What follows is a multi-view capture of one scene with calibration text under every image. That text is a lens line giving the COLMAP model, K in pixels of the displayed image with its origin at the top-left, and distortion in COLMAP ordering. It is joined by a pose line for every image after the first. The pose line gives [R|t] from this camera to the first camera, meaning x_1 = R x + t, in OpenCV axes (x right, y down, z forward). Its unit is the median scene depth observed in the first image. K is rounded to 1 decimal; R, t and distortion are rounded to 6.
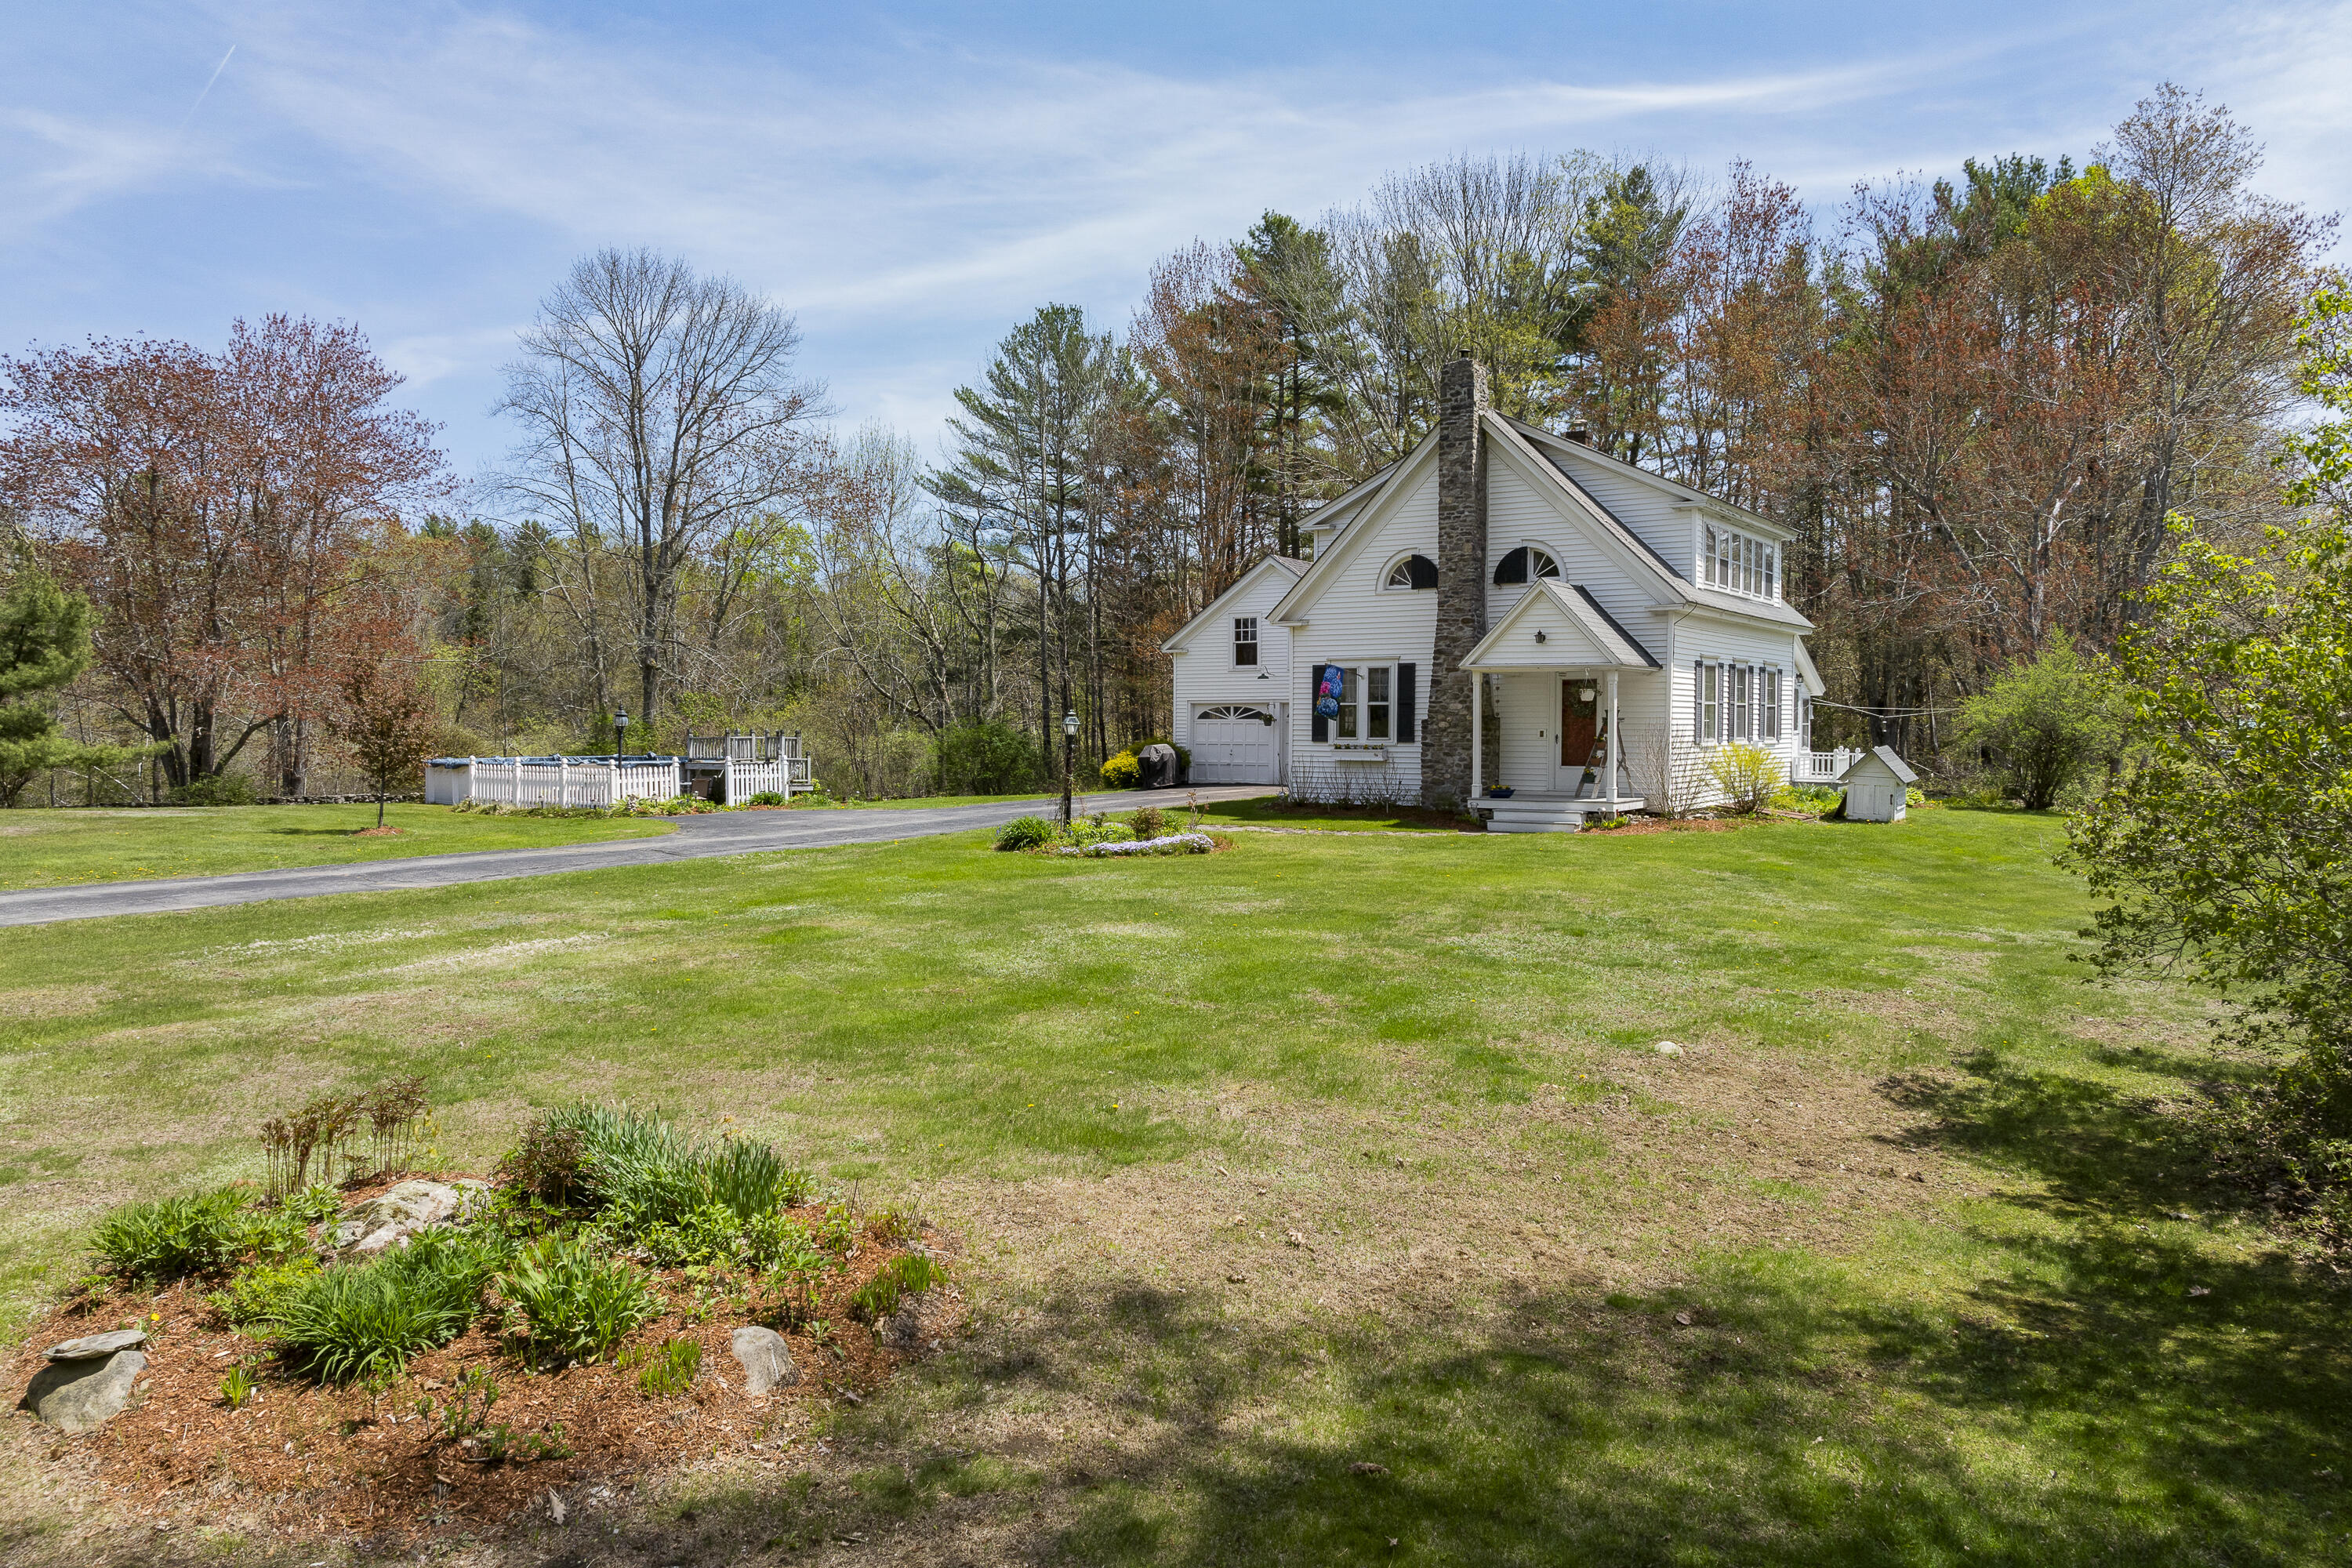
lens RADIAL K [[1628.9, 0, 1177.0], [0, 1628.9, 778.7], [0, 0, 1]] dist [0.002779, -0.009314]
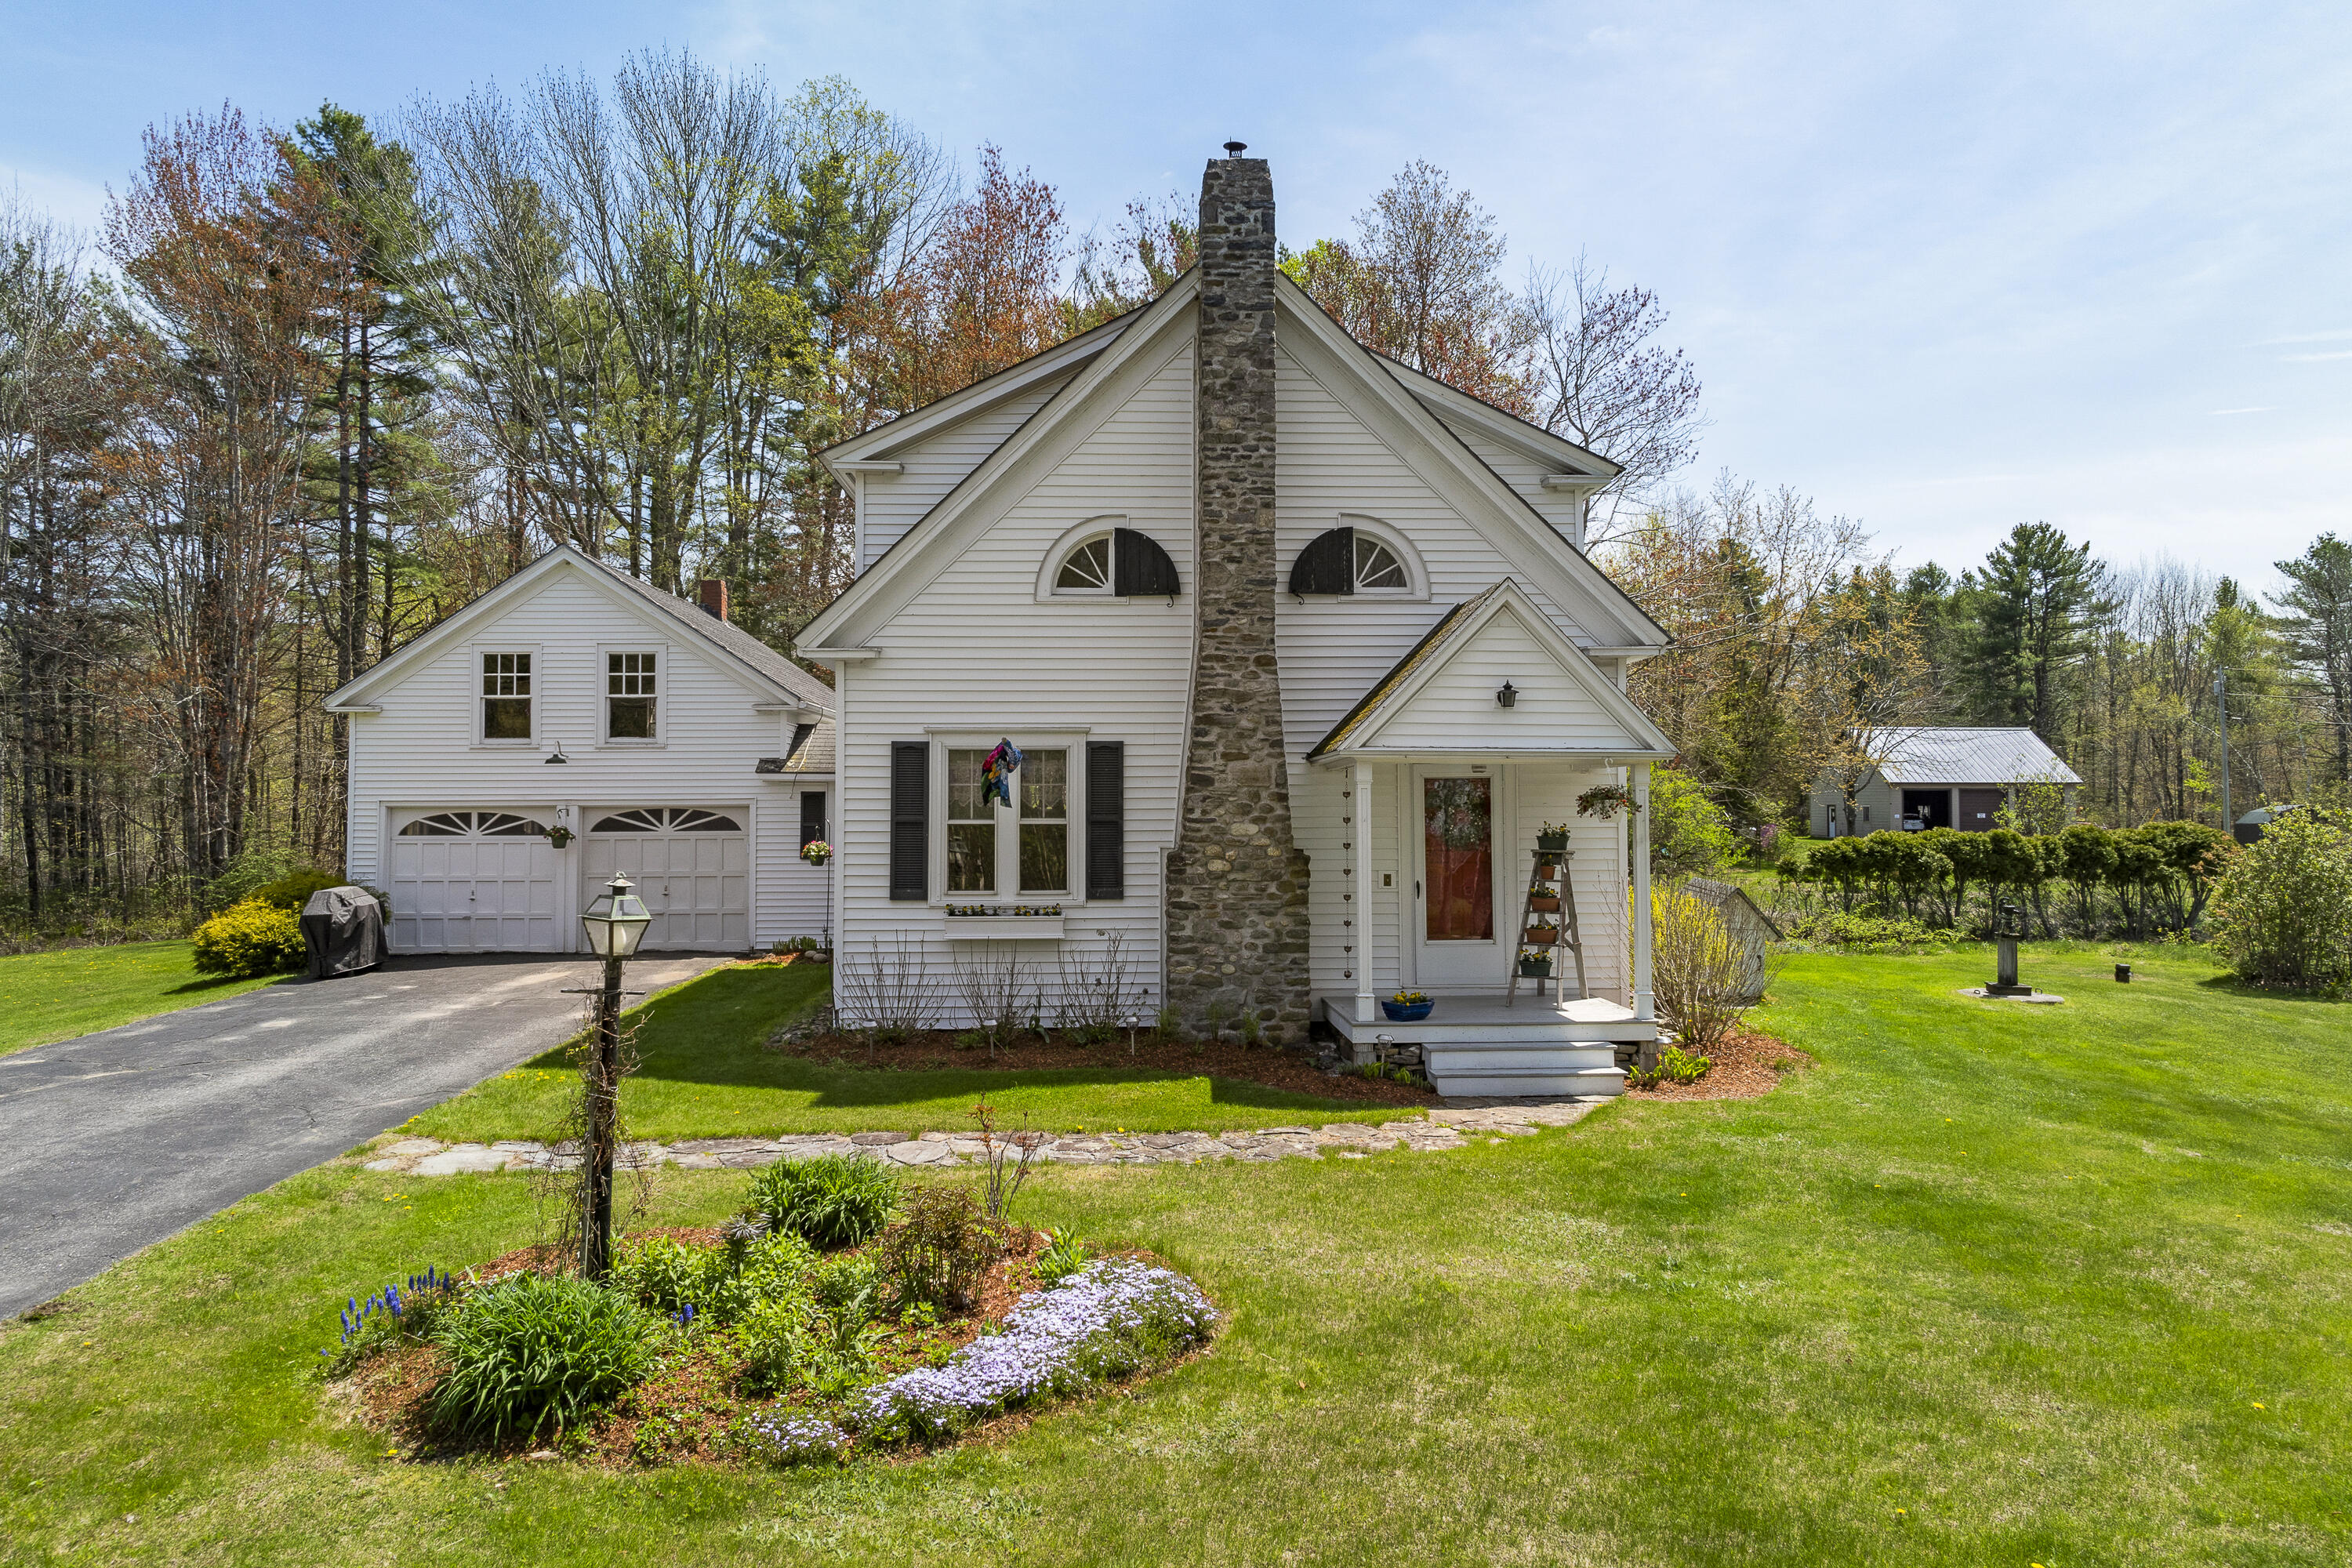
lens RADIAL K [[1628.9, 0, 1160.7], [0, 1628.9, 737.3], [0, 0, 1]] dist [0.002779, -0.009314]
pose [[0.816131, 0.019238, 0.577546, -0.133495], [0.023773, 0.997482, -0.066819, -0.037737], [-0.577377, 0.068263, 0.813619, 0.573769]]
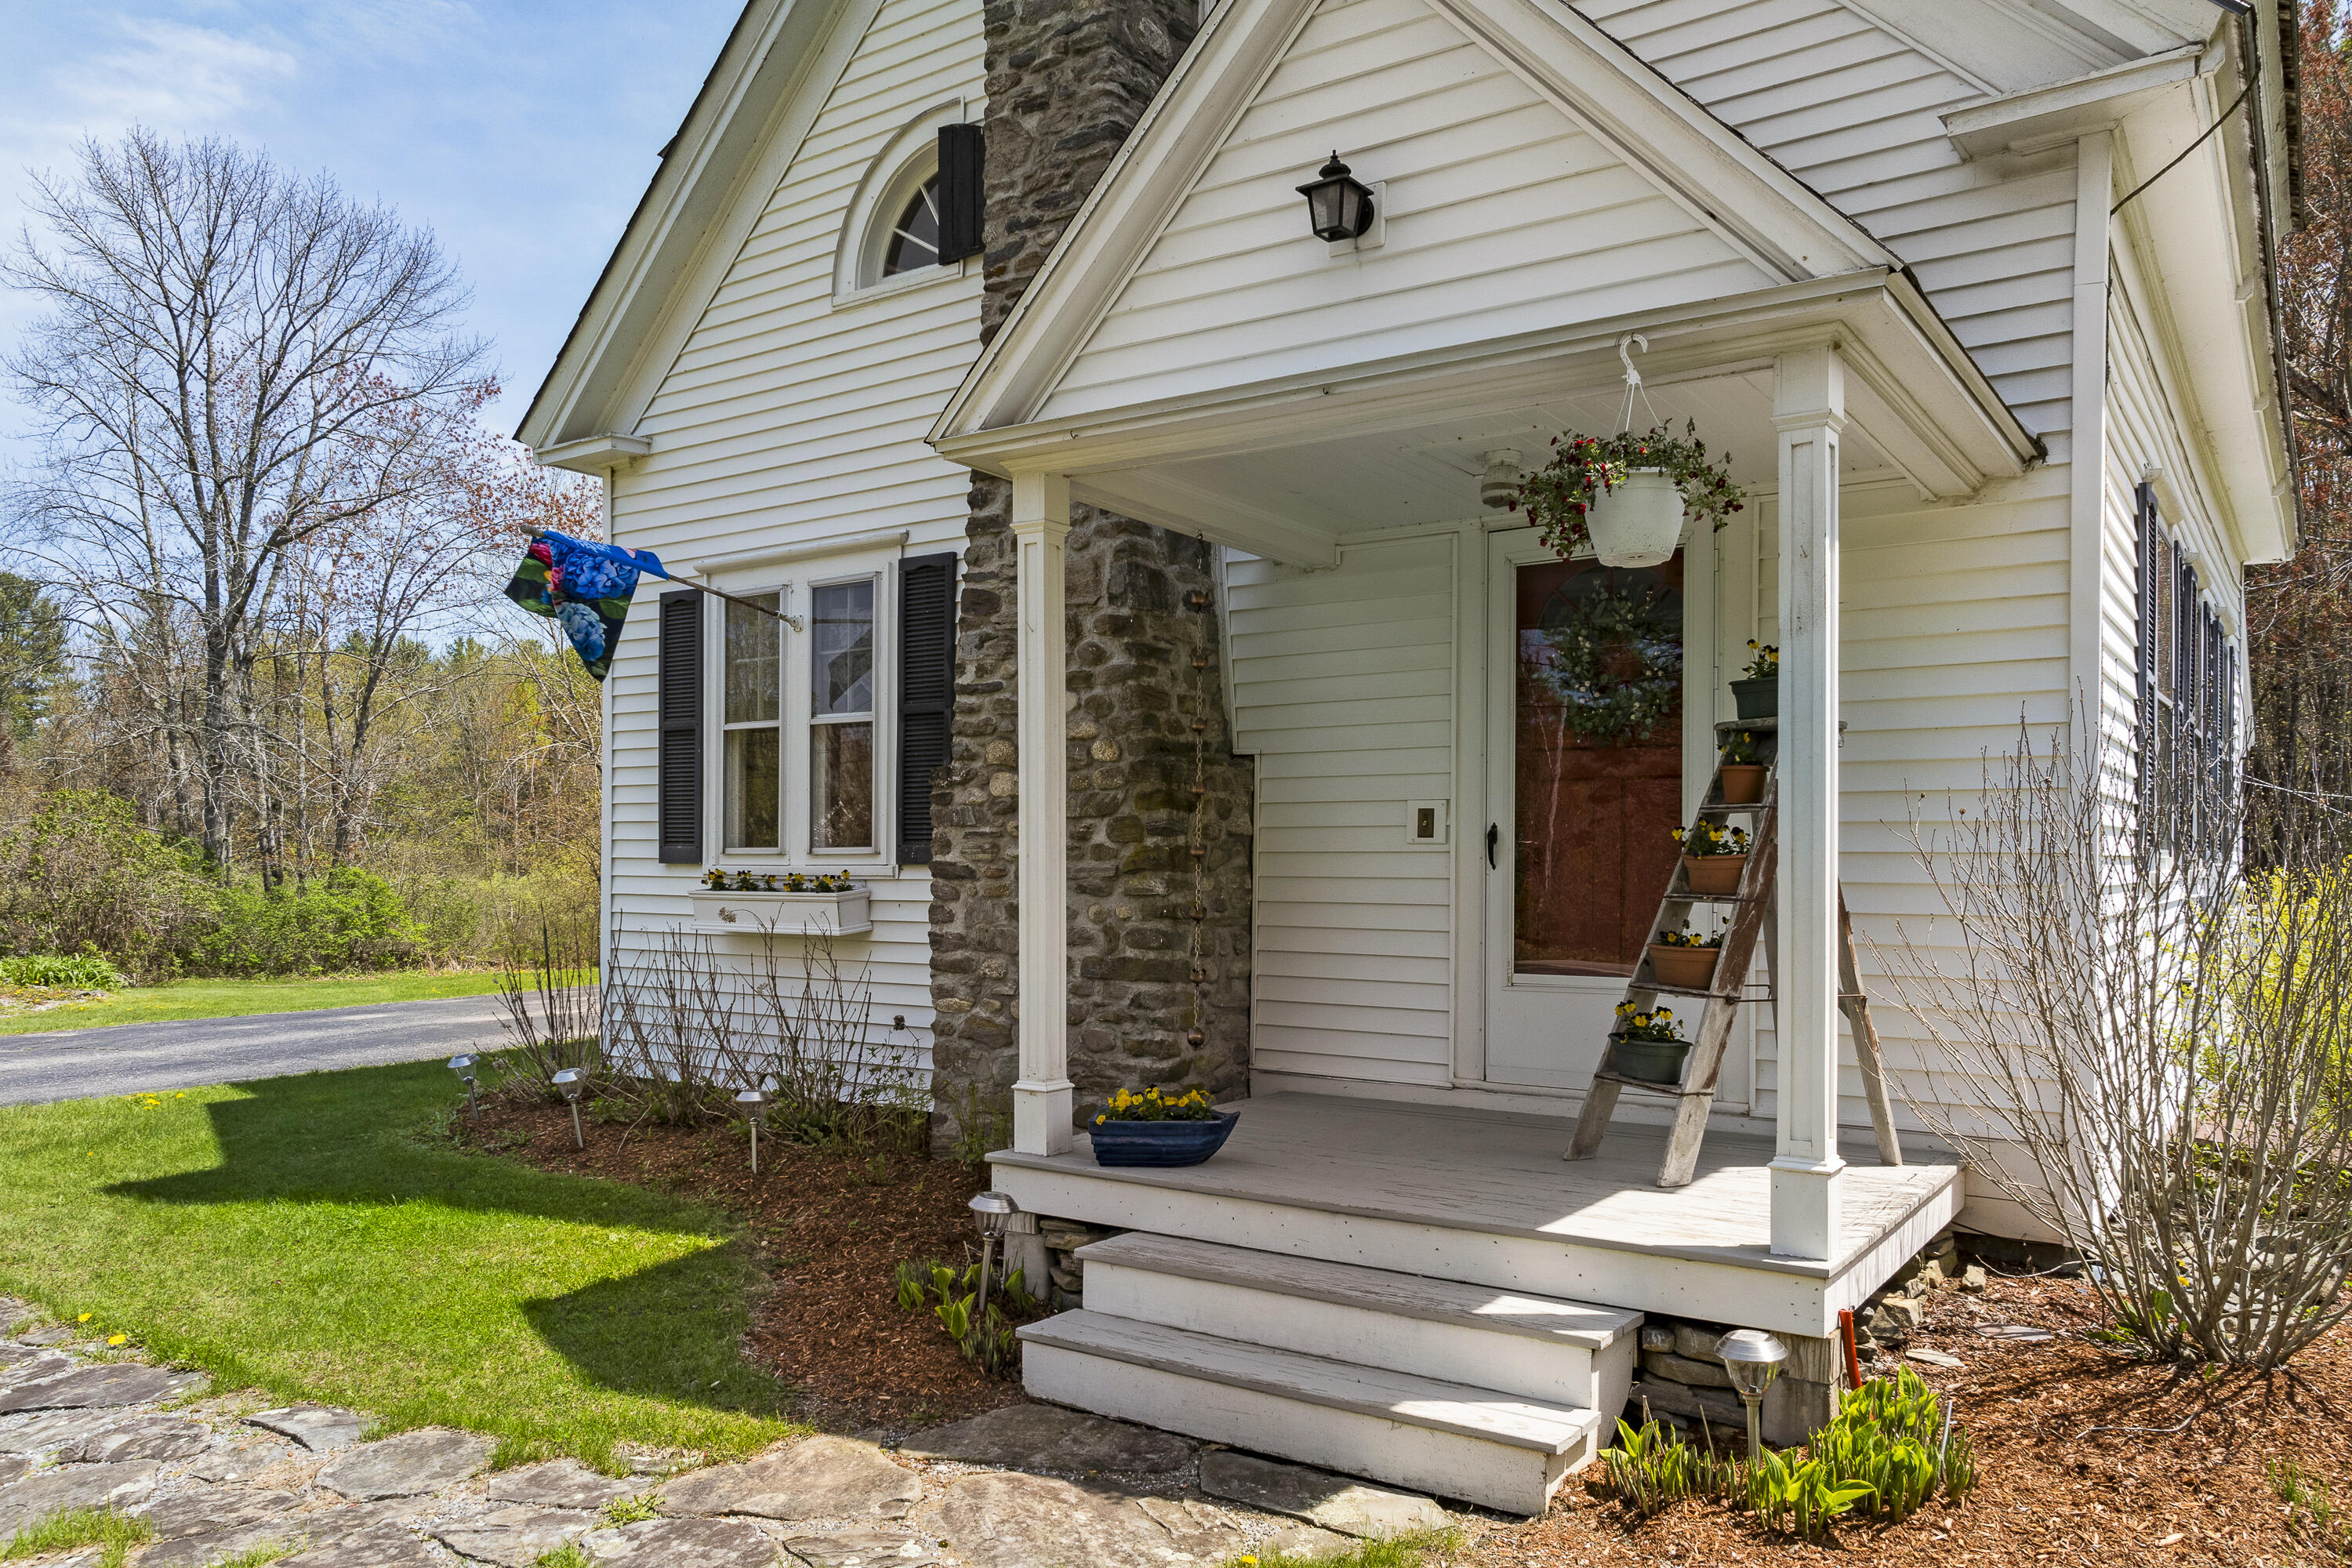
lens RADIAL K [[1628.9, 0, 1196.8], [0, 1628.9, 863.5], [0, 0, 1]] dist [0.002779, -0.009314]
pose [[0.999895, 0.003807, -0.013965, 0.184674], [-0.004298, 0.999367, -0.035324, -0.013536], [0.013822, 0.035380, 0.999278, 0.736178]]
